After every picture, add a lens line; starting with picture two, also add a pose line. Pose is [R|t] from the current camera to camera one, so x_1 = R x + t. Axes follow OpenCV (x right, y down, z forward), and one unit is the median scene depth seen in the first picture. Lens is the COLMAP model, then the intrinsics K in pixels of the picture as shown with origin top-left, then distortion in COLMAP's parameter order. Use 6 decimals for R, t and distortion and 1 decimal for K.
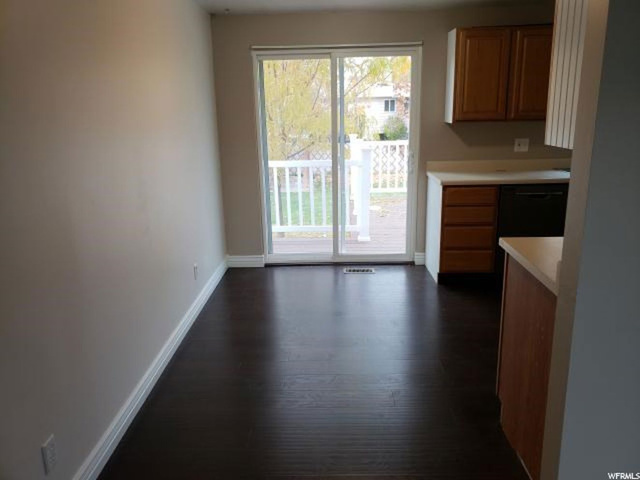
lens RADIAL K [[494.8, 0, 320.0], [0, 494.8, 240.0], [0, 0, 1]] dist [0.006626, 0.001573]
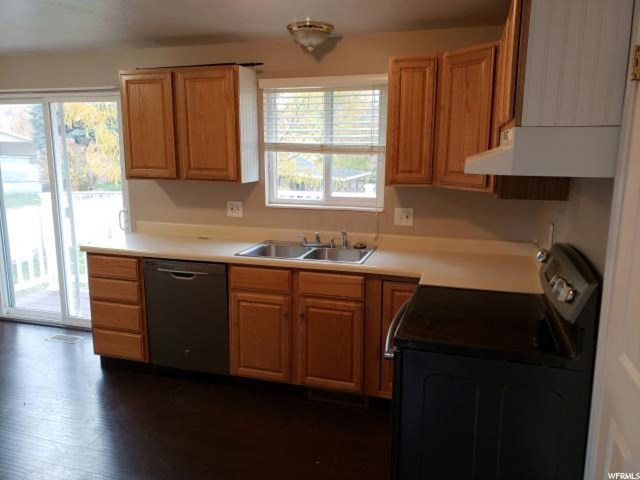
lens RADIAL K [[494.8, 0, 320.0], [0, 494.8, 240.0], [0, 0, 1]] dist [0.006626, 0.001573]
pose [[0.962583, 0.080575, -0.258731, 0.758566], [-0.101334, 0.992532, -0.067905, -0.100628], [0.251328, 0.091583, 0.963560, 0.255876]]
